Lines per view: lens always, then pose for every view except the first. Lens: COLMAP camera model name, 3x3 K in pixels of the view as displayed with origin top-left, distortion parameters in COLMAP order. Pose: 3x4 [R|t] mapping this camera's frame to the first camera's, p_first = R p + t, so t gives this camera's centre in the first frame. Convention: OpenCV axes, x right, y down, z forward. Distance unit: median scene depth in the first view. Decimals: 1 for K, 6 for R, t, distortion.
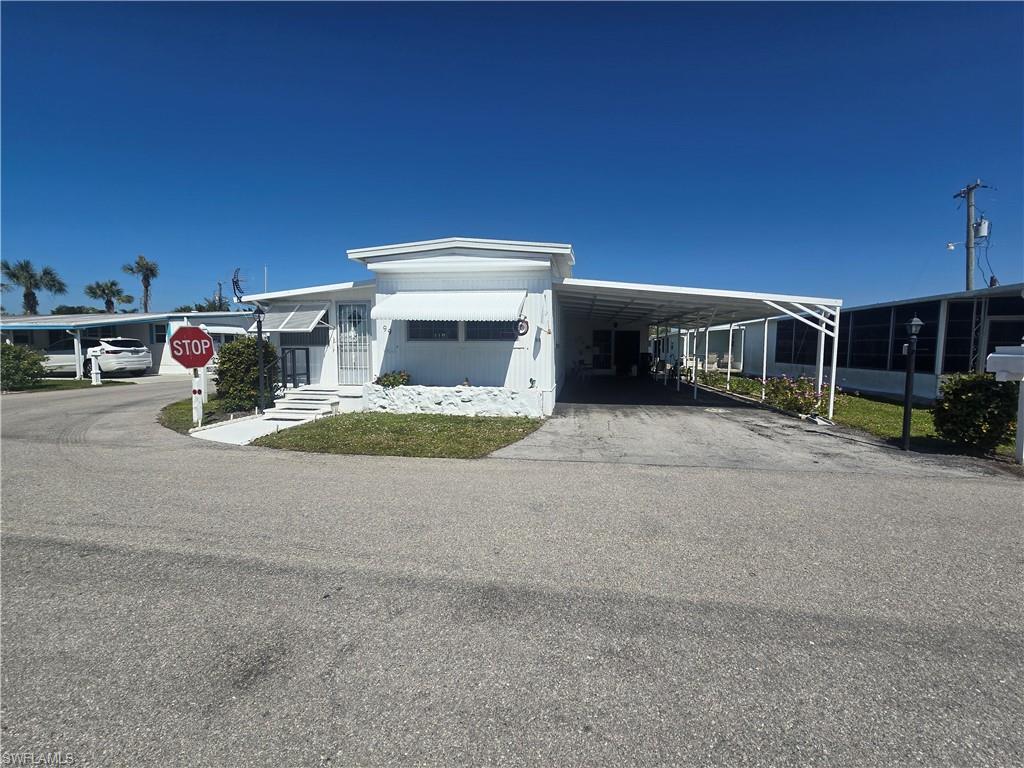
lens RADIAL K [[419.2, 0, 514.8], [0, 419.2, 382.2], [0, 0, 1]] dist [-0.006185, 0.000273]
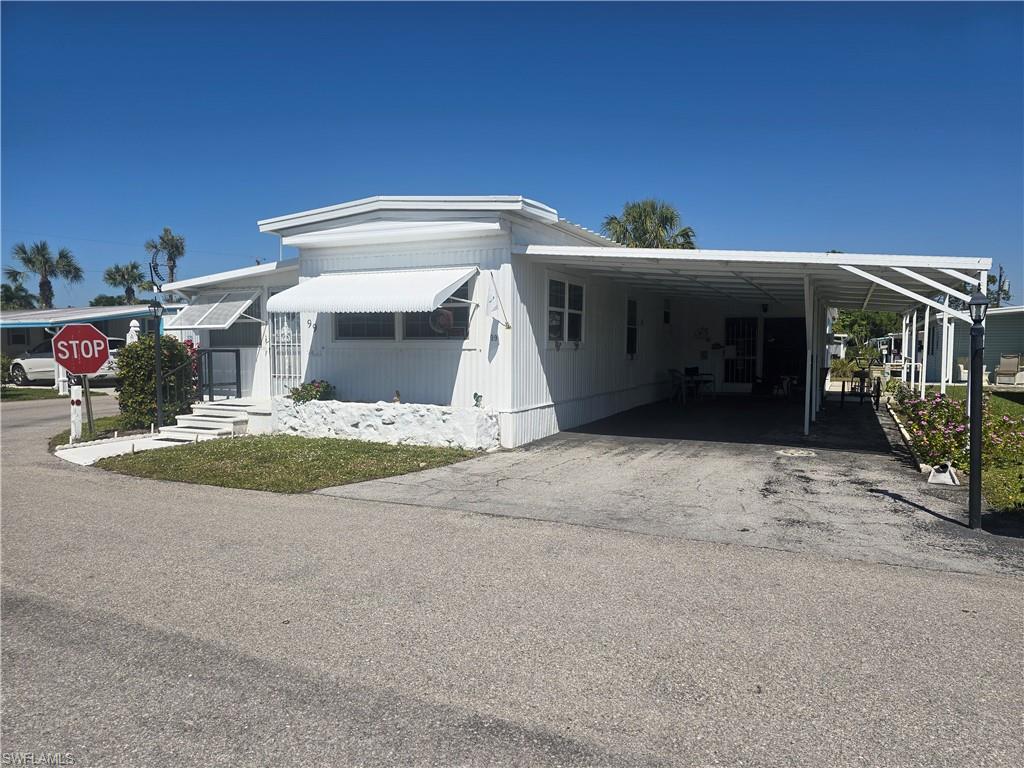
lens RADIAL K [[678.0, 0, 502.6], [0, 678.0, 393.9], [0, 0, 1]] dist [0.052320, -0.045538]
pose [[0.955477, 0.015444, -0.294663, 0.397898], [-0.019707, 0.999740, -0.011503, 0.004068], [0.294408, 0.016798, 0.955532, -0.052655]]
